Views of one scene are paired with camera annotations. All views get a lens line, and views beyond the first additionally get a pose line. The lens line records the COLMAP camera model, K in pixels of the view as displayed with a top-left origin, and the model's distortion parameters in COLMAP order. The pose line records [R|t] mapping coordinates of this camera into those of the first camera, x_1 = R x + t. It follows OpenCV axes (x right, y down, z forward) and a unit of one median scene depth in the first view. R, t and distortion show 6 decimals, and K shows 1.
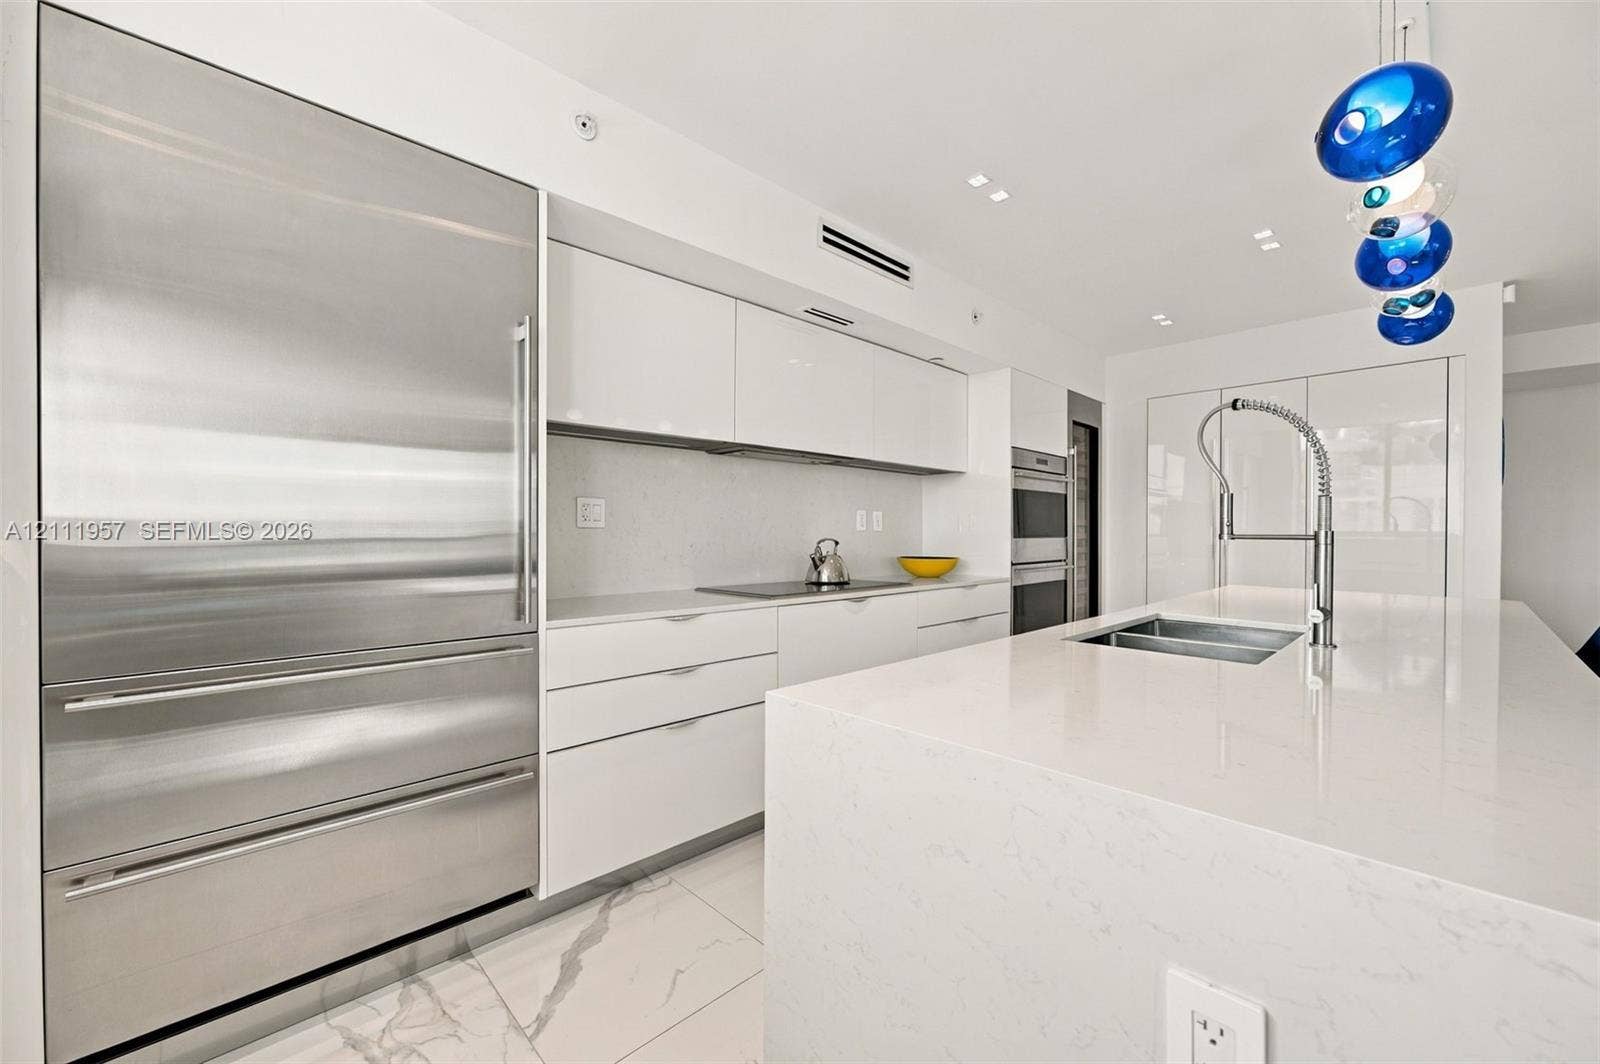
lens RADIAL K [[637.9, 0, 798.9], [0, 637.9, 537.2], [0, 0, 1]] dist [-0.001697, 0.000023]
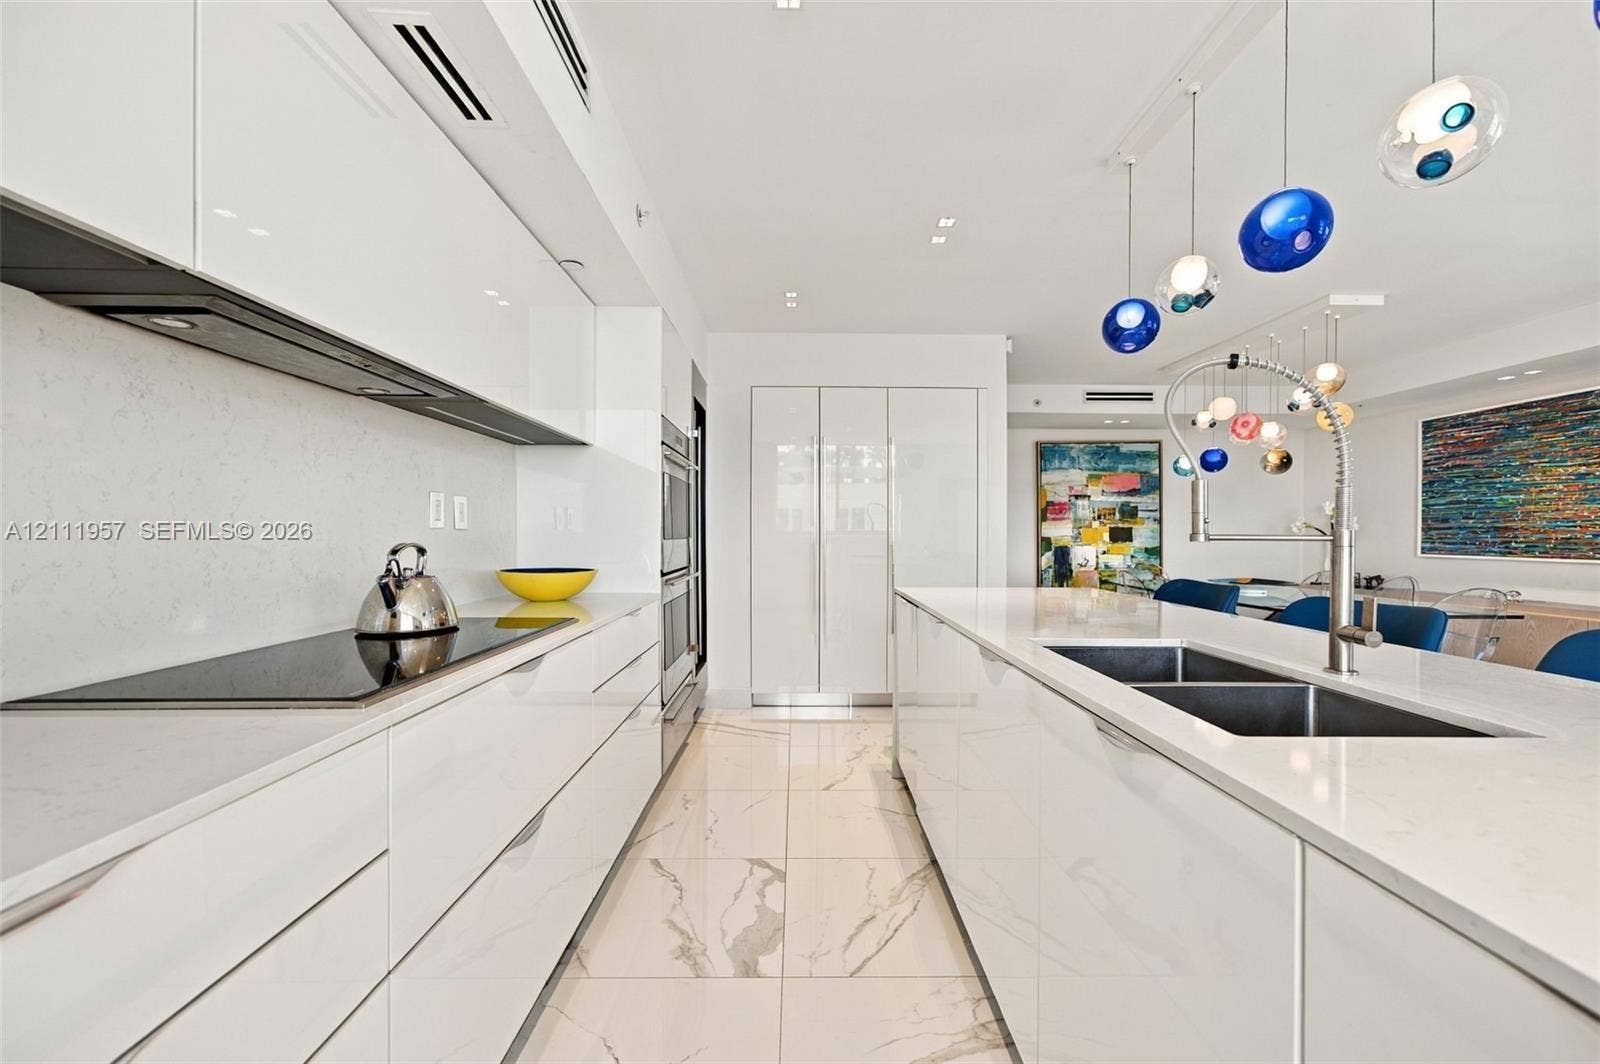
lens RADIAL K [[637.9, 0, 799.2], [0, 637.9, 527.4], [0, 0, 1]] dist [-0.001697, 0.000023]
pose [[0.688125, 0.007282, 0.725555, -0.106242], [0.001324, 0.999935, -0.011292, -0.003158], [-0.725591, 0.008731, 0.688071, 0.445011]]
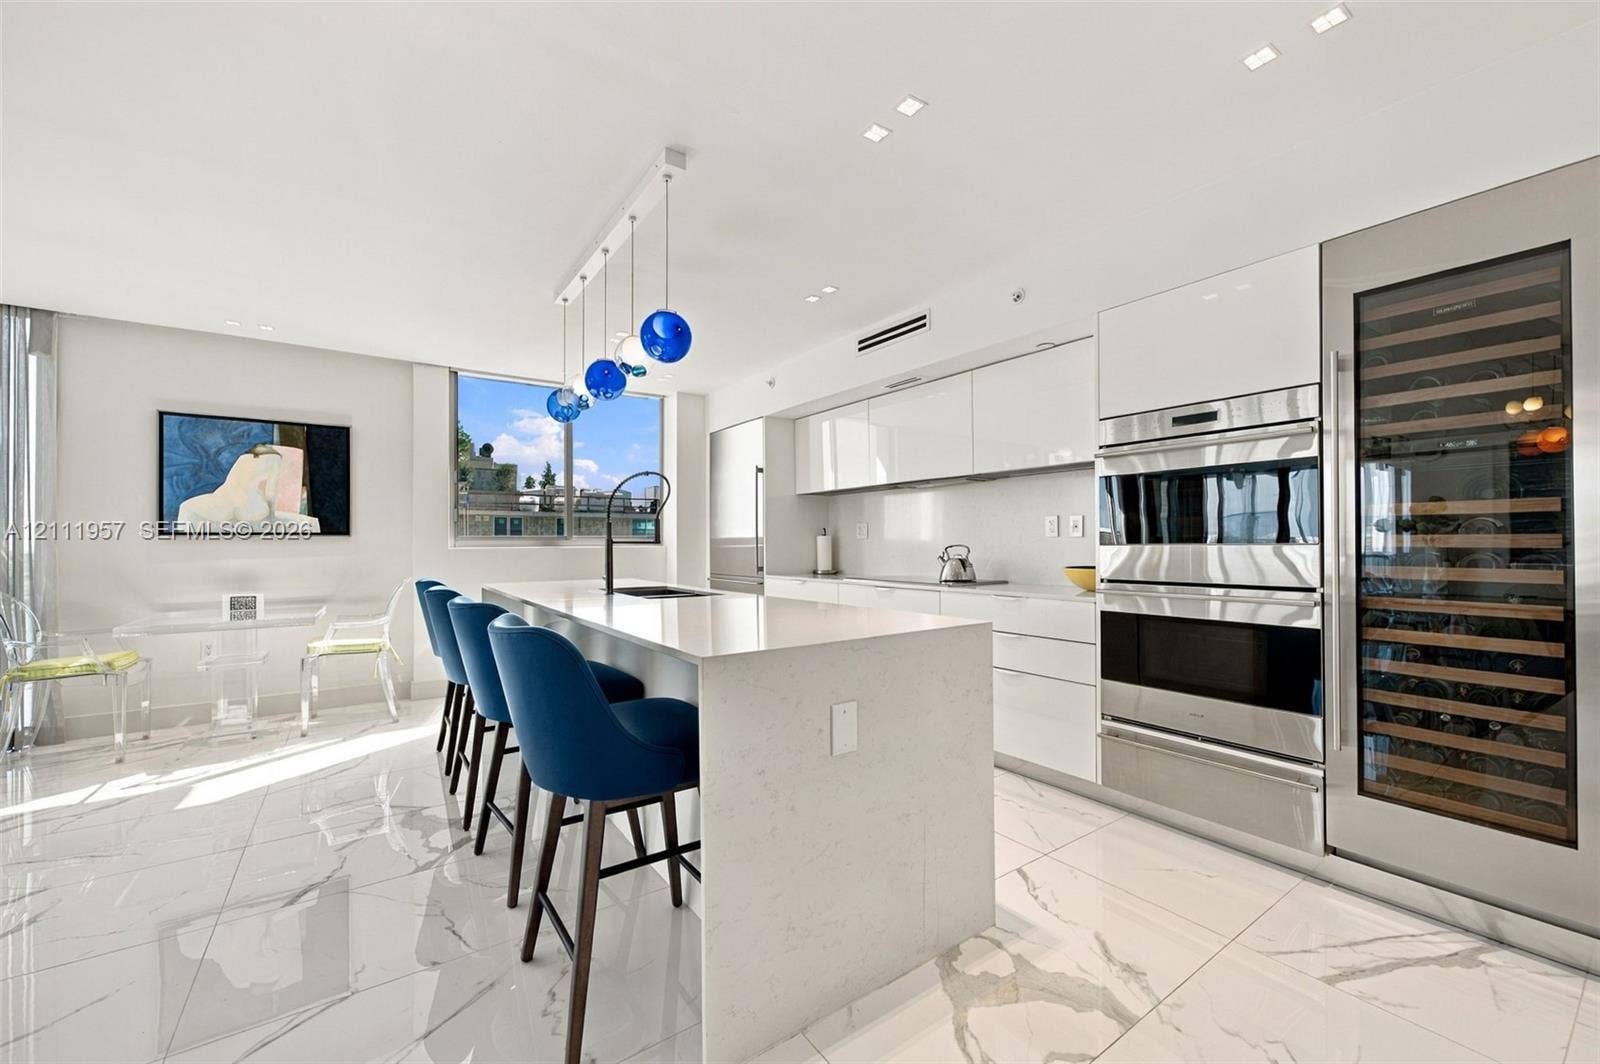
lens RADIAL K [[637.9, 0, 801.6], [0, 637.9, 540.0], [0, 0, 1]] dist [-0.001697, 0.000023]
pose [[-0.148903, -0.006278, -0.988832, 1.297492], [0.000112, 0.999980, -0.006365, -0.000685], [0.988852, -0.001058, -0.148900, 0.899936]]
